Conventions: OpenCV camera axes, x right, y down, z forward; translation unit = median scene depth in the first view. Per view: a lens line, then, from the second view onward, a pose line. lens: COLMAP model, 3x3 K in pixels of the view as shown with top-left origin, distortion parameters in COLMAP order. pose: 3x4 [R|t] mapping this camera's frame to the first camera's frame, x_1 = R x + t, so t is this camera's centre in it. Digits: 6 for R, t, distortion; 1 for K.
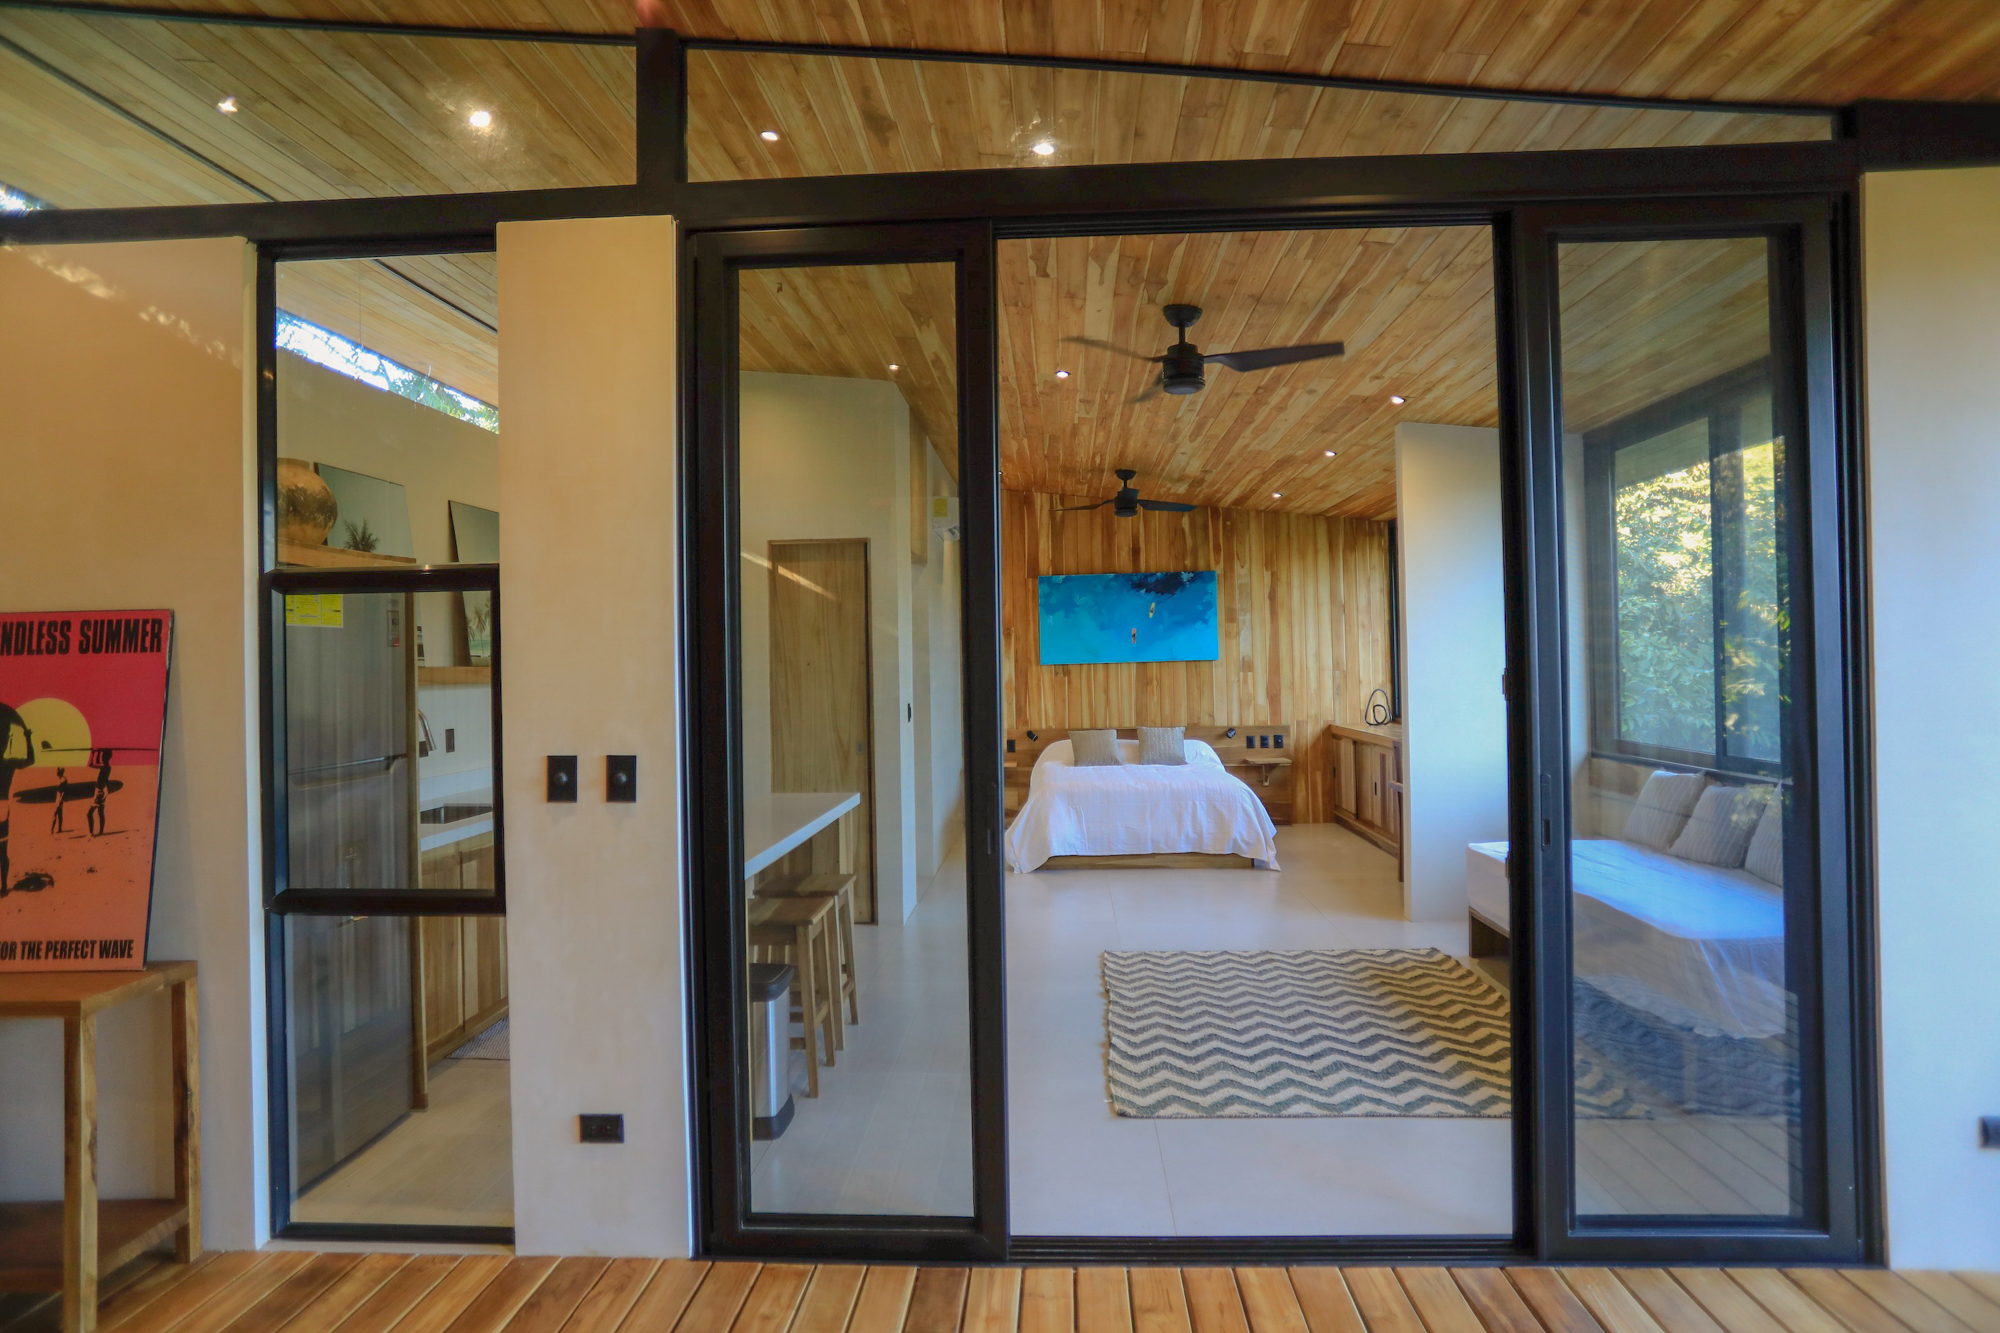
lens RADIAL K [[1140.5, 0, 1001.1], [0, 1140.5, 658.8], [0, 0, 1]] dist [-0.069896, 0.051087]
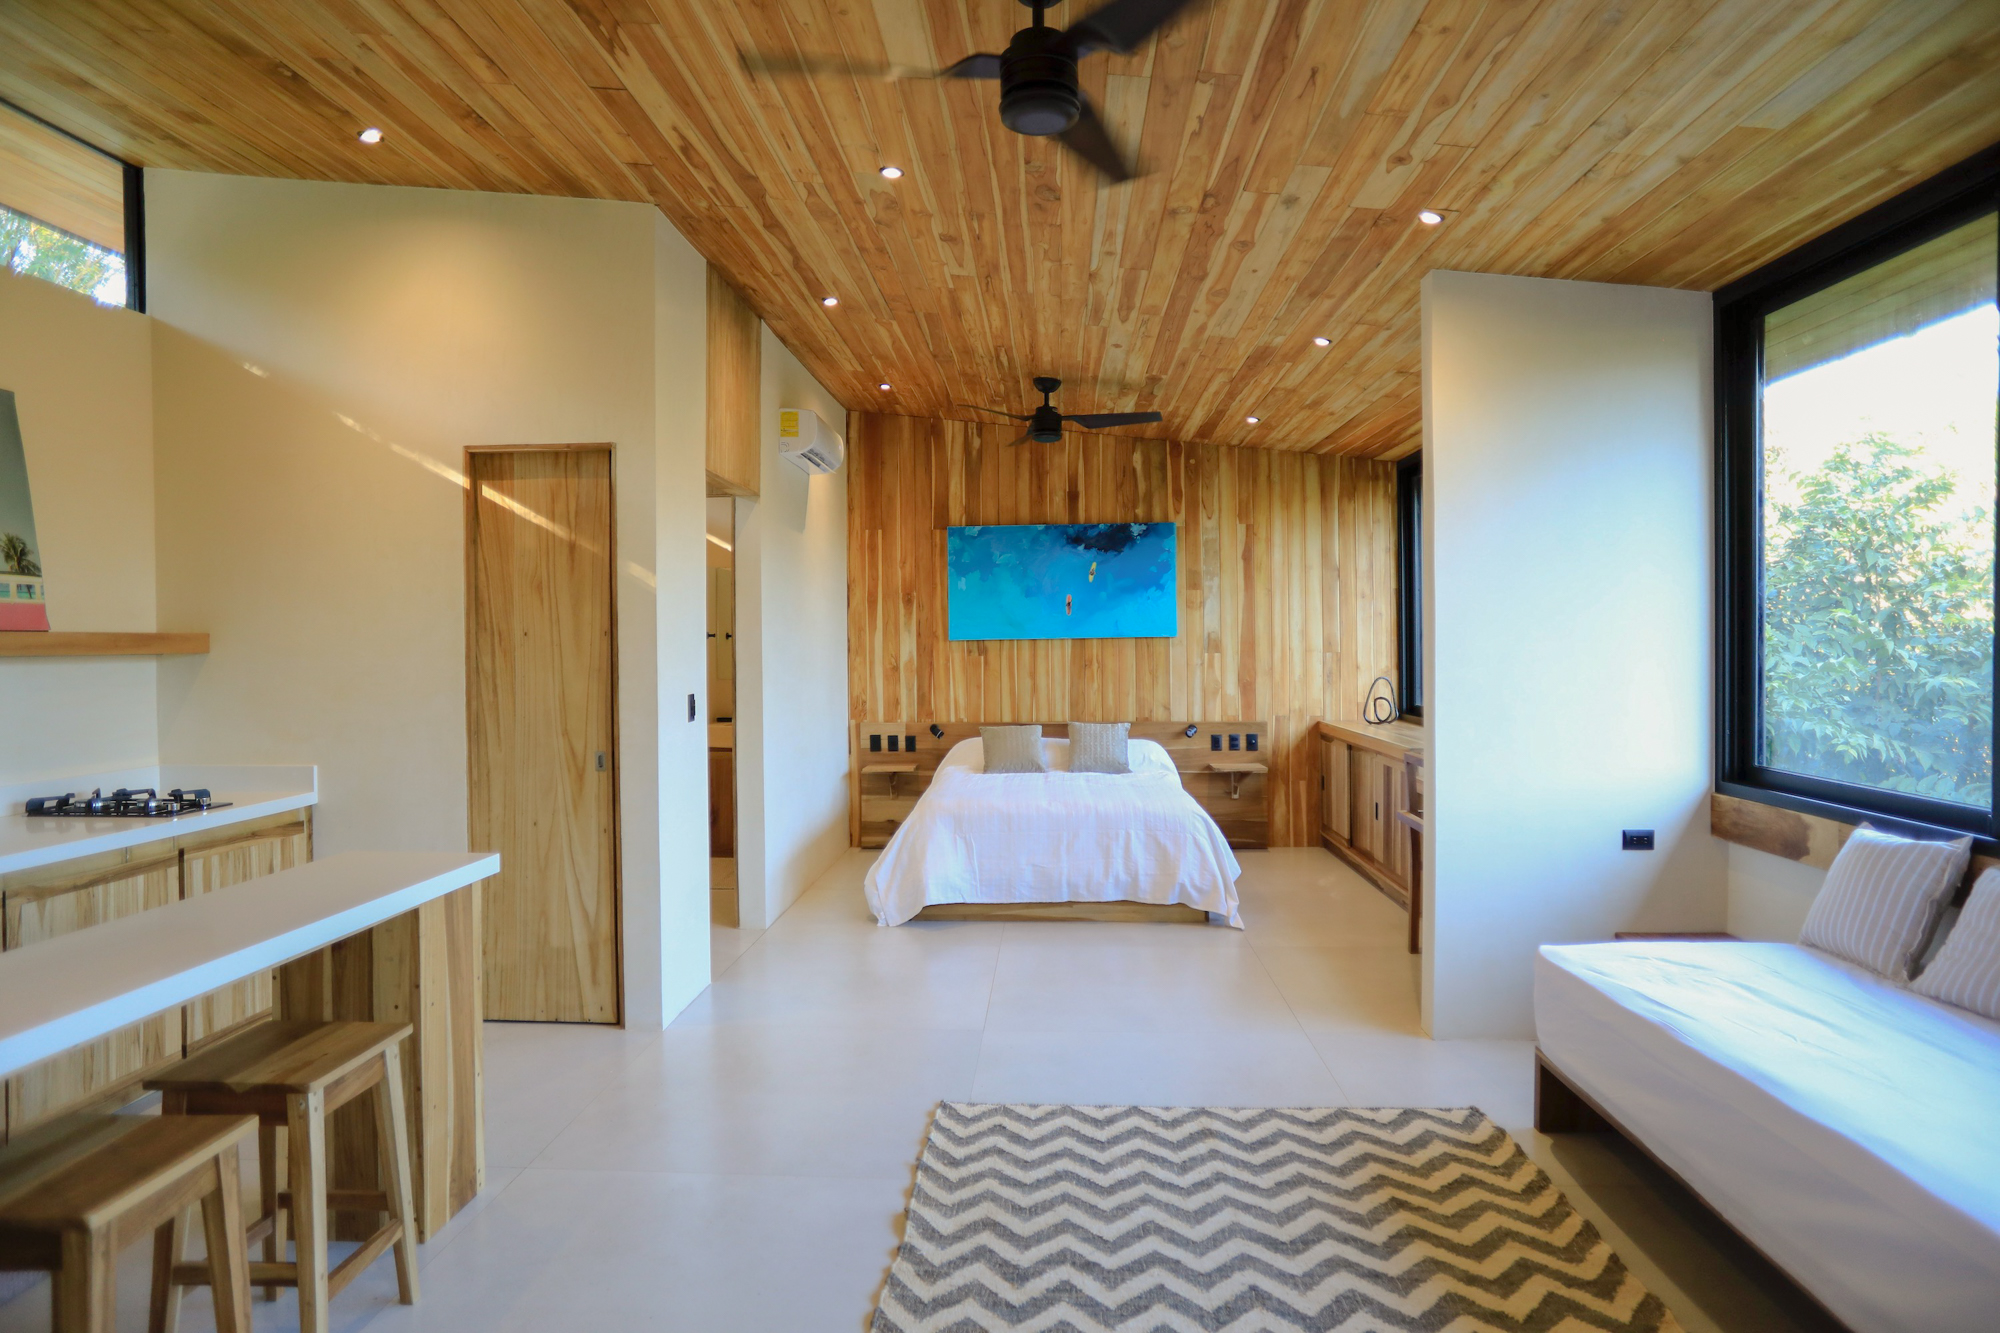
lens RADIAL K [[1140.5, 0, 1001.1], [0, 1140.5, 658.8], [0, 0, 1]] dist [-0.069896, 0.051087]
pose [[0.999918, 0.011802, 0.004943, 0.067283], [-0.011899, 0.999728, 0.020060, 0.001755], [-0.004705, -0.020117, 0.999787, 0.221193]]
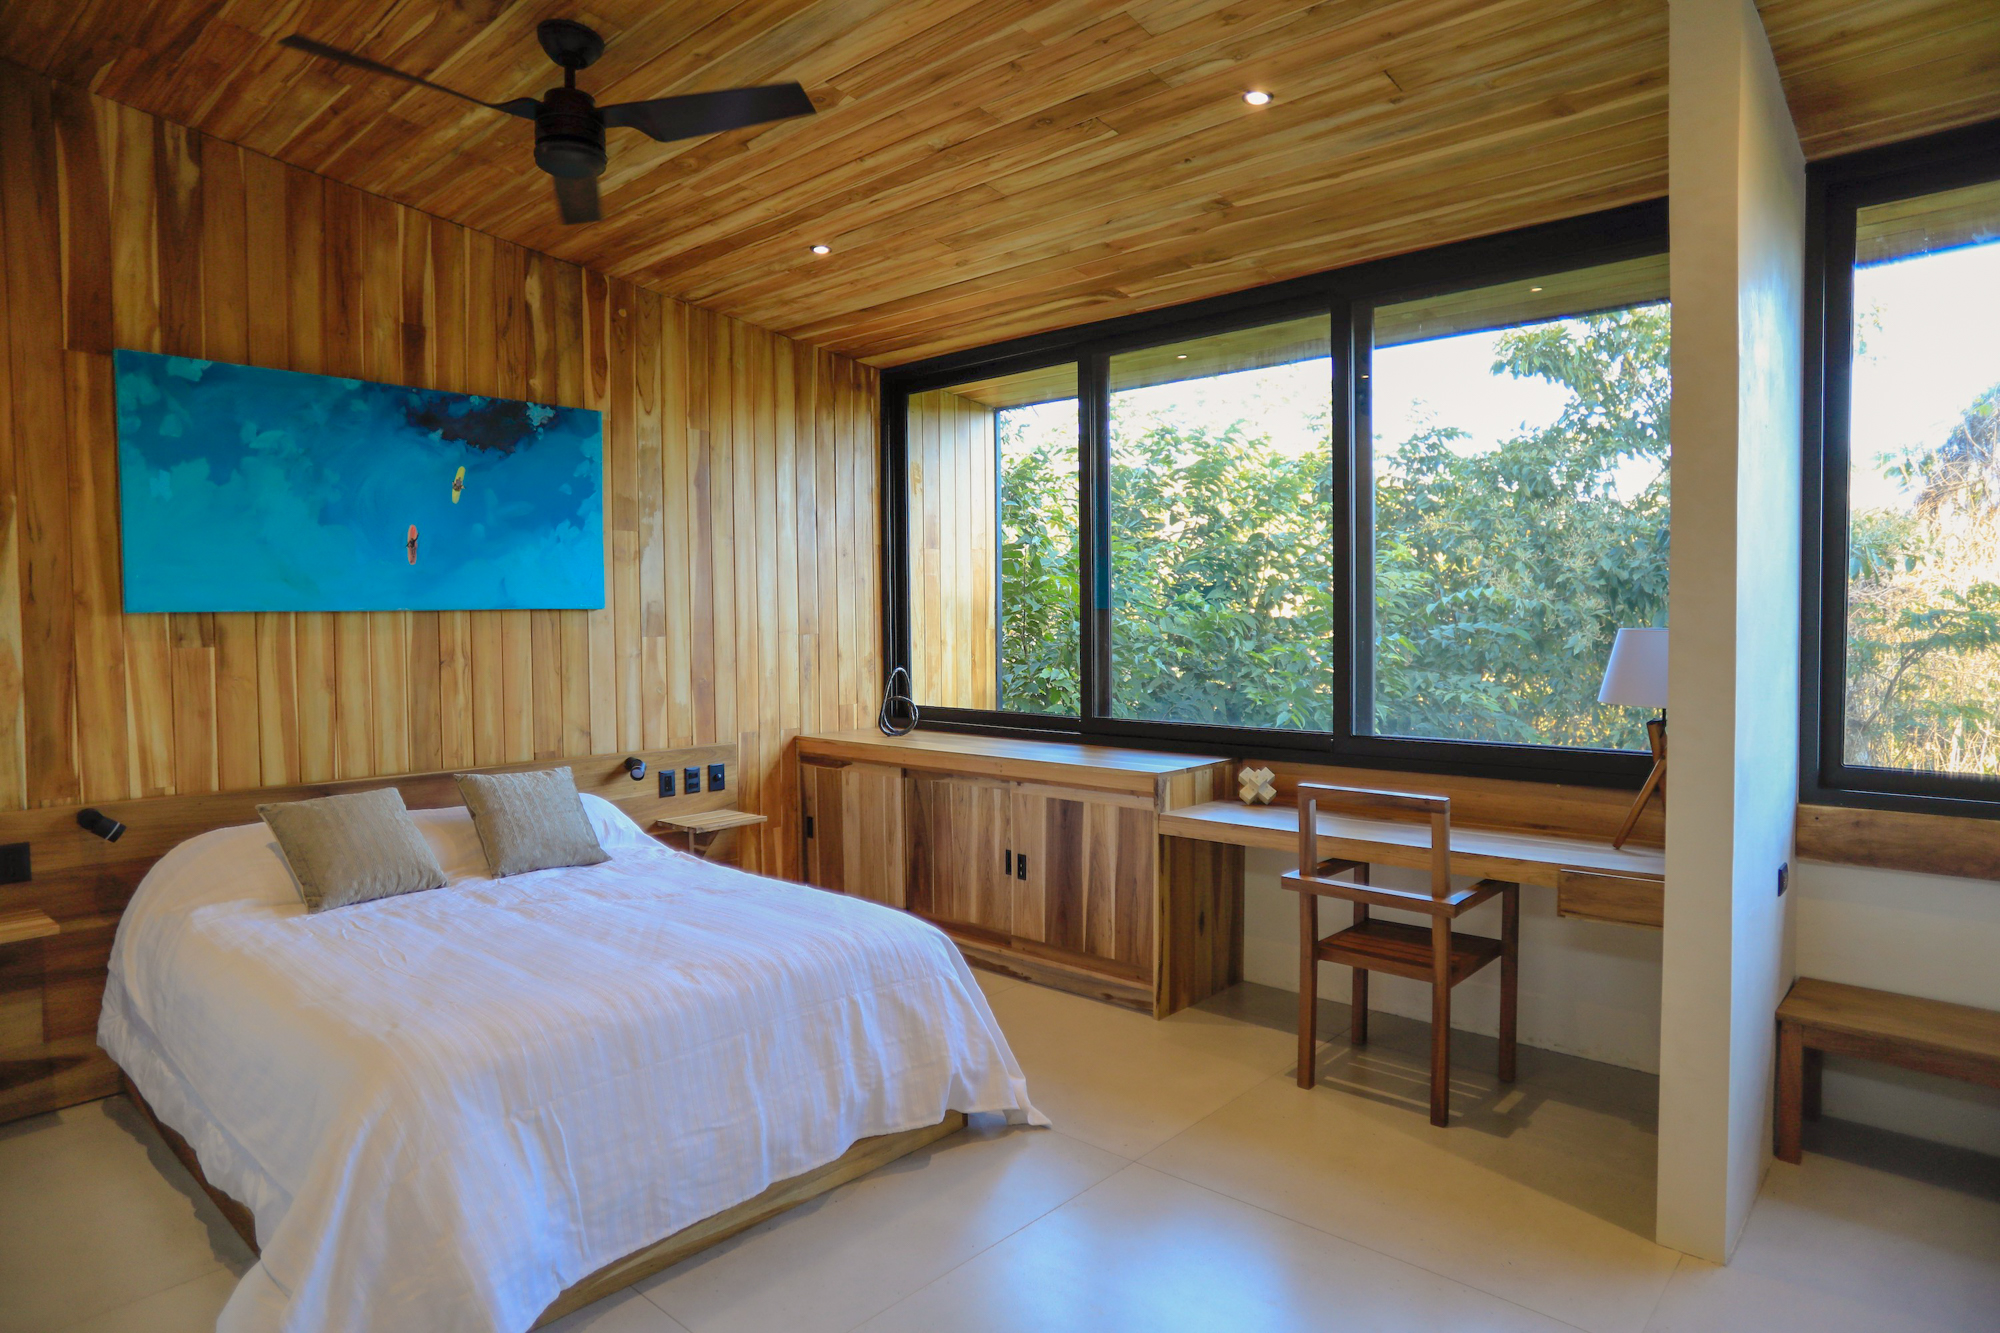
lens RADIAL K [[1140.5, 0, 1001.1], [0, 1140.5, 658.8], [0, 0, 1]] dist [-0.069896, 0.051087]
pose [[0.629323, -0.010569, 0.777072, -0.059902], [-0.010144, 0.999711, 0.021813, 0.009272], [-0.777078, -0.021611, 0.629034, 0.595571]]
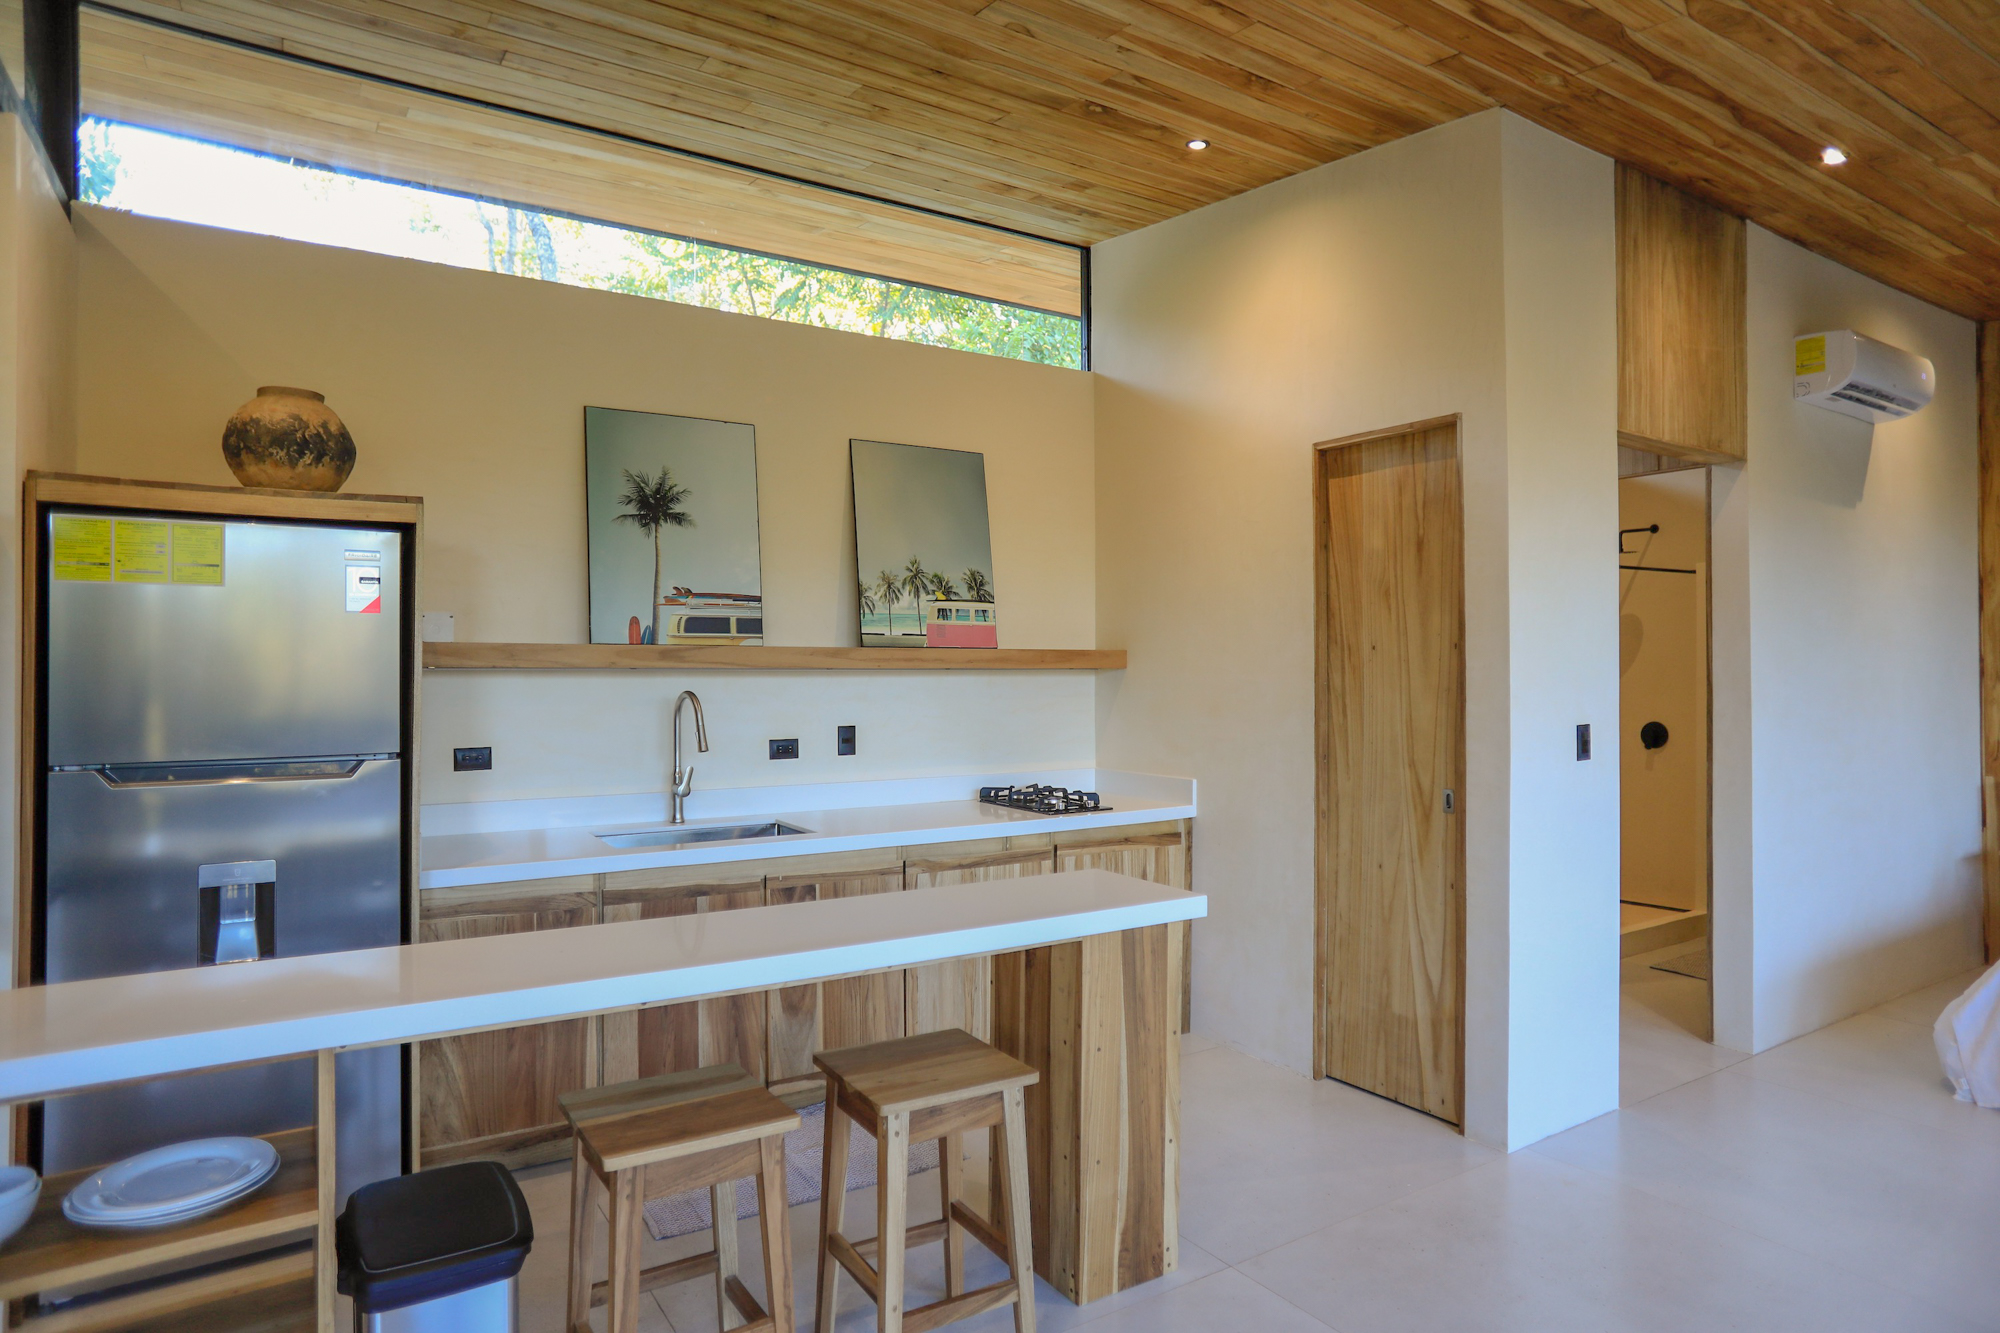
lens RADIAL K [[1140.5, 0, 1001.1], [0, 1140.5, 658.8], [0, 0, 1]] dist [-0.069896, 0.051087]
pose [[0.585731, 0.007966, -0.810467, 0.120845], [-0.005235, 0.999968, 0.006045, 0.005127], [0.810489, 0.000702, 0.585754, 0.328677]]
